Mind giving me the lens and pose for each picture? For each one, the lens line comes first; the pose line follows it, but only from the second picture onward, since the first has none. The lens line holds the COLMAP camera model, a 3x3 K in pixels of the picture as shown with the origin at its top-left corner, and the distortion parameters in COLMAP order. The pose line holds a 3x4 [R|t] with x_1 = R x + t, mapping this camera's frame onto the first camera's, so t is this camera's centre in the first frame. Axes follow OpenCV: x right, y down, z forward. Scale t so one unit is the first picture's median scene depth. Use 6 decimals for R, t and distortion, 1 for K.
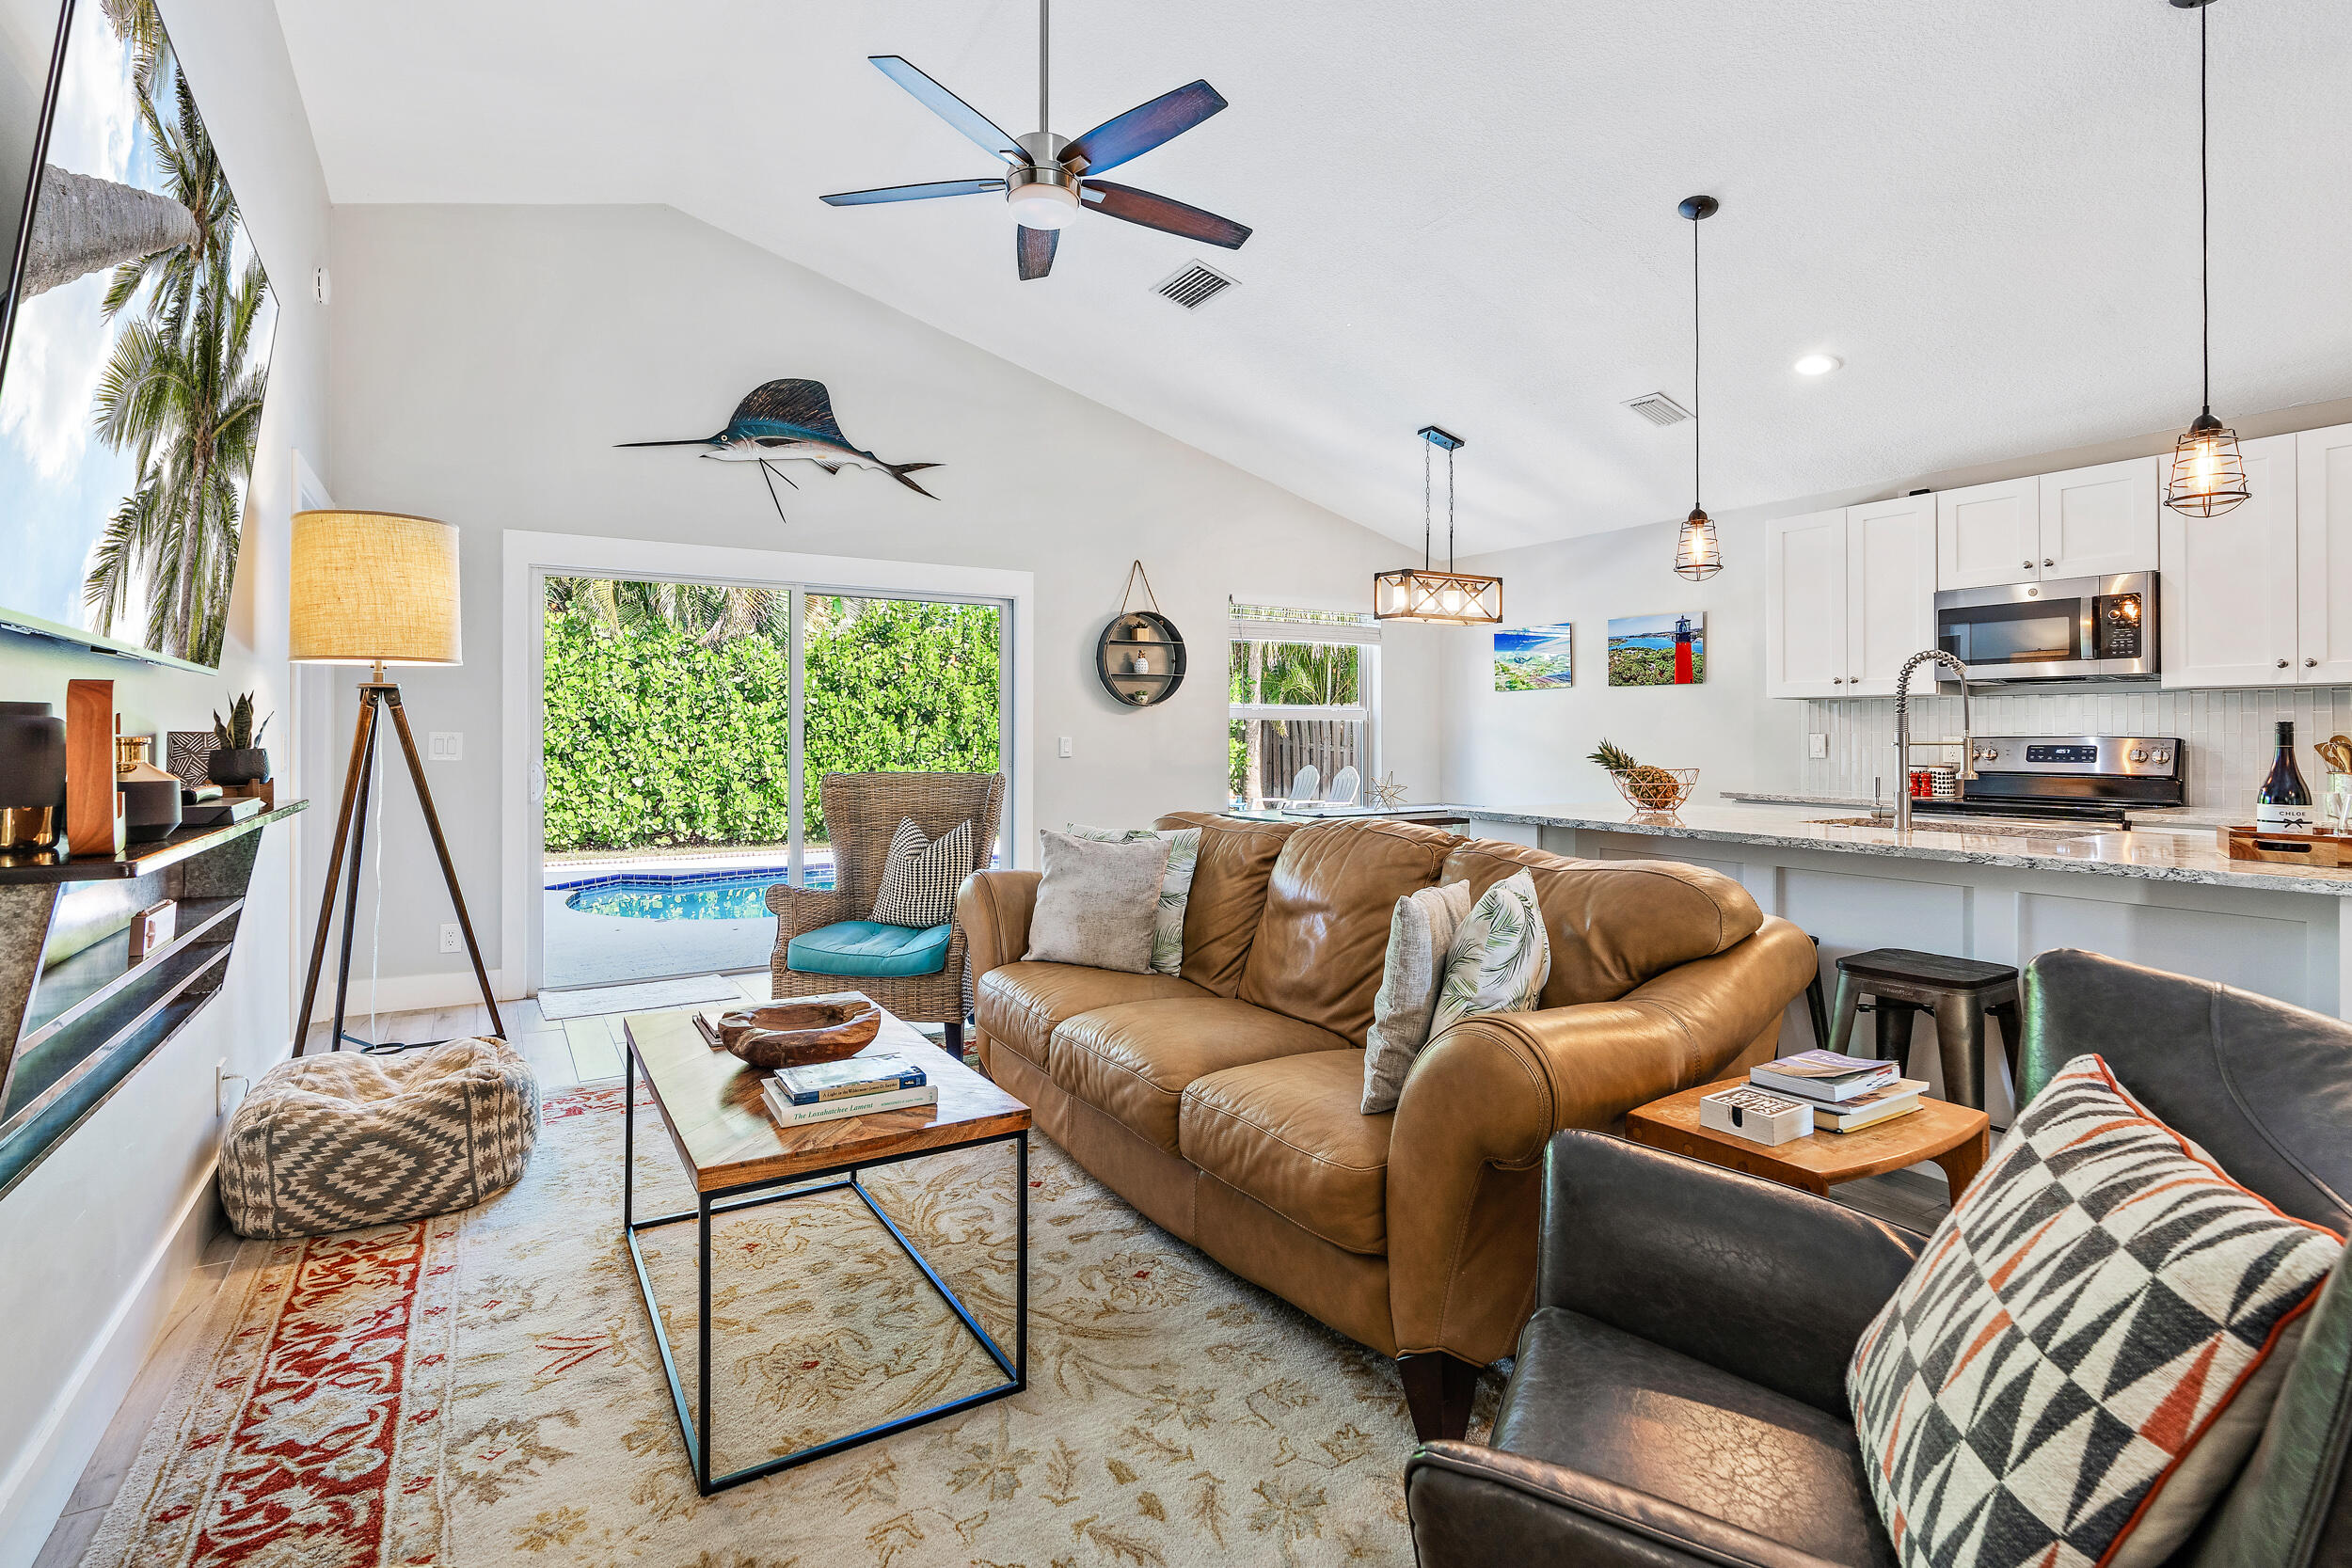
lens RADIAL K [[1110.7, 0, 1110.0], [0, 1110.7, 732.9], [0, 0, 1]] dist [-0.003084, 0.000354]
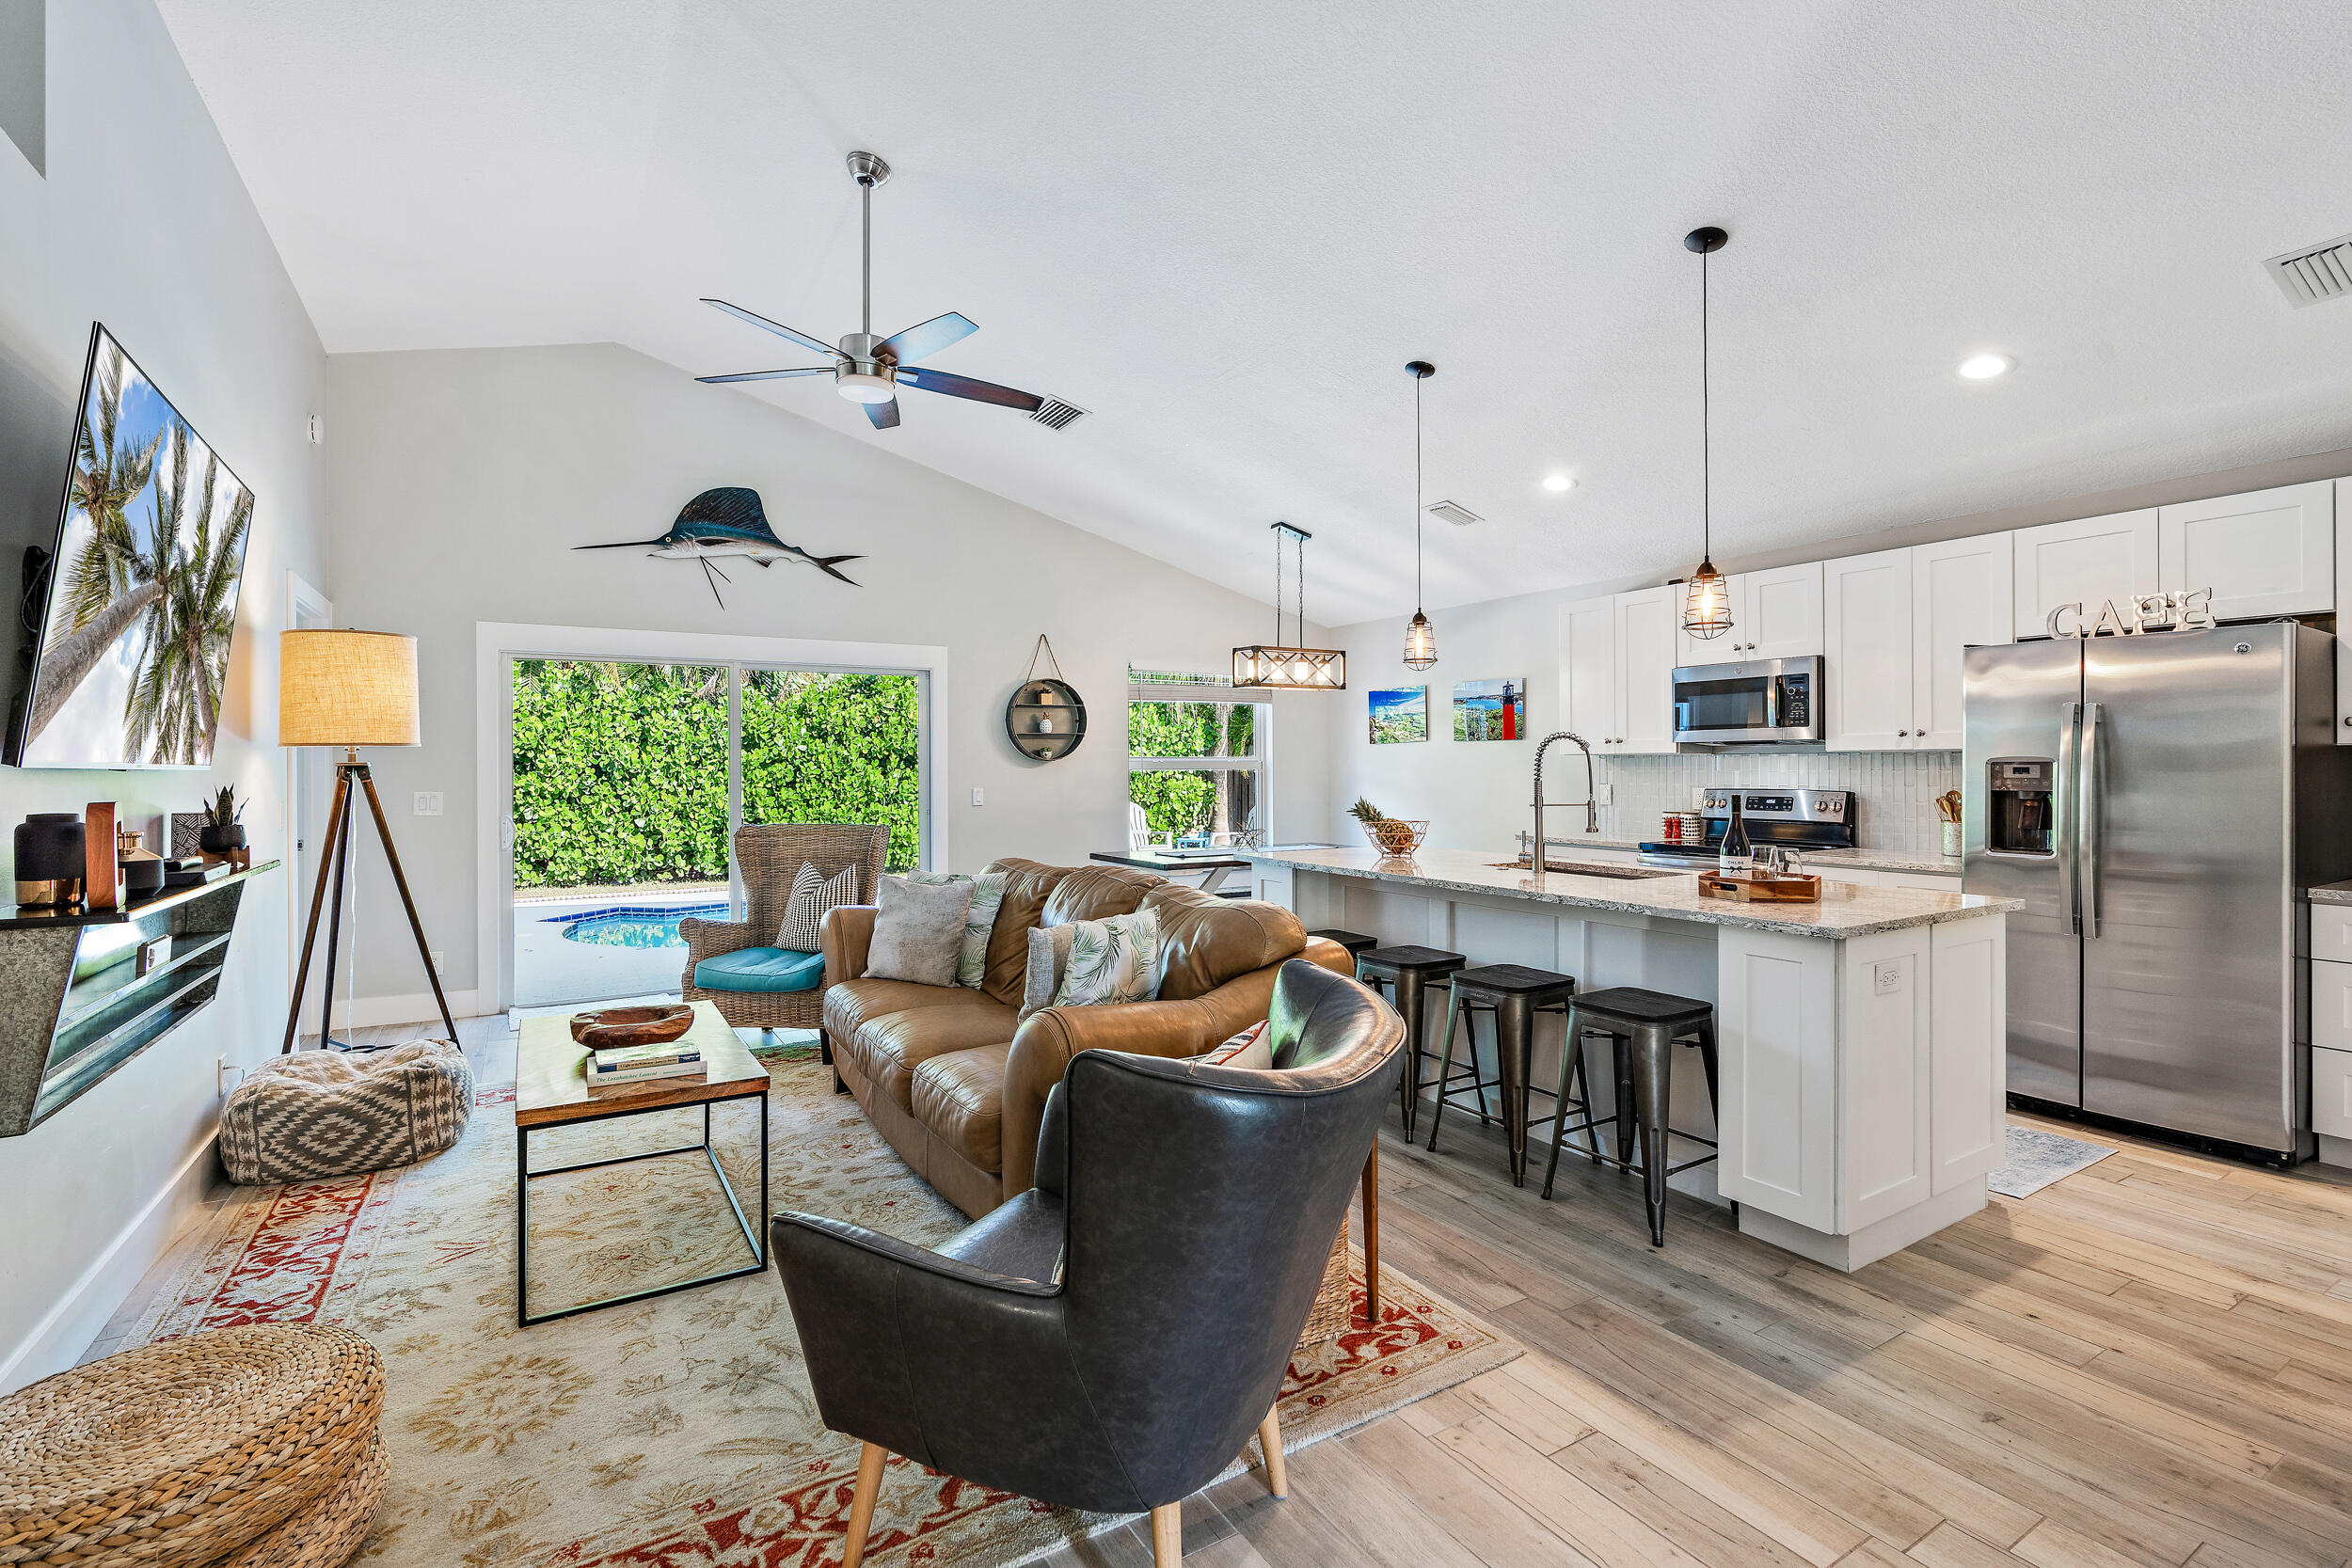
lens RADIAL K [[1076.2, 0, 1141.1], [0, 1076.2, 770.4], [0, 0, 1]] dist [-0.001130, -0.000148]
pose [[0.999985, -0.005036, 0.002096, 0.243064], [0.005026, 0.999975, 0.004877, -0.037103], [-0.002121, -0.004867, 0.999986, -0.234760]]
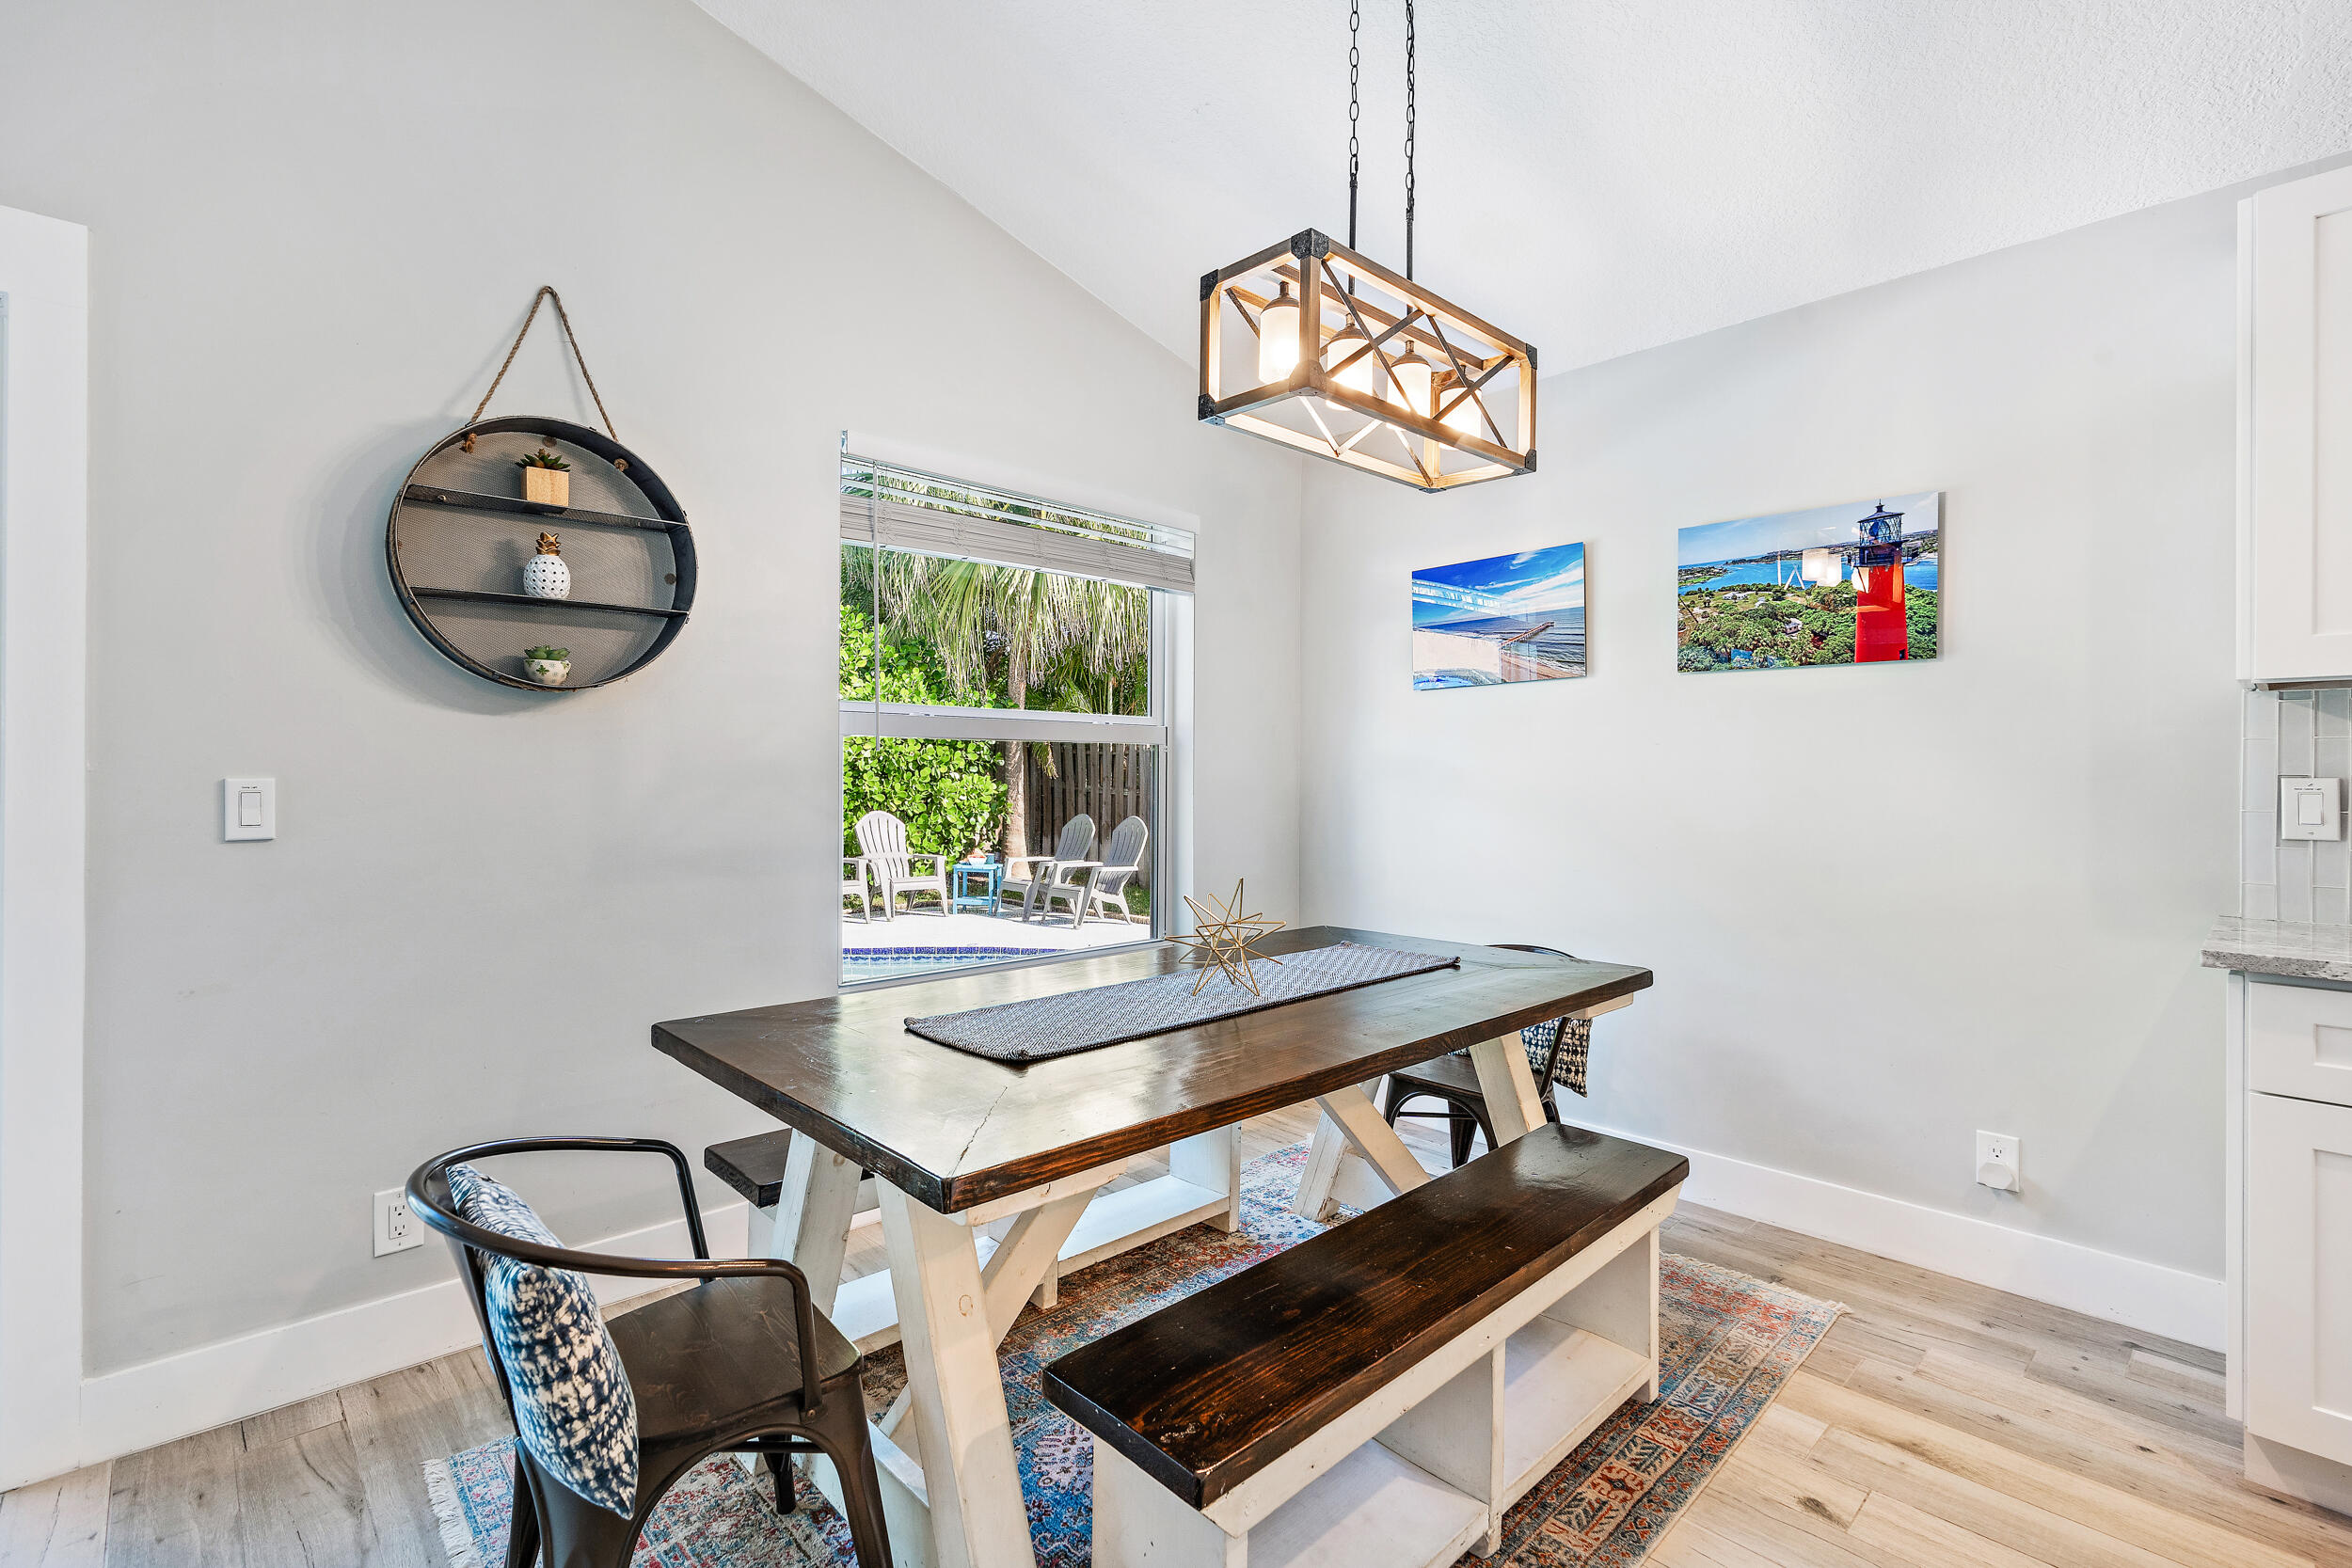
lens RADIAL K [[1076.2, 0, 1141.1], [0, 1076.2, 770.4], [0, 0, 1]] dist [-0.001130, -0.000148]
pose [[0.976993, 0.005688, 0.213195, 0.272052], [-0.005765, 0.999983, -0.000261, 0.000158], [-0.213193, -0.000974, 0.977010, 1.221943]]
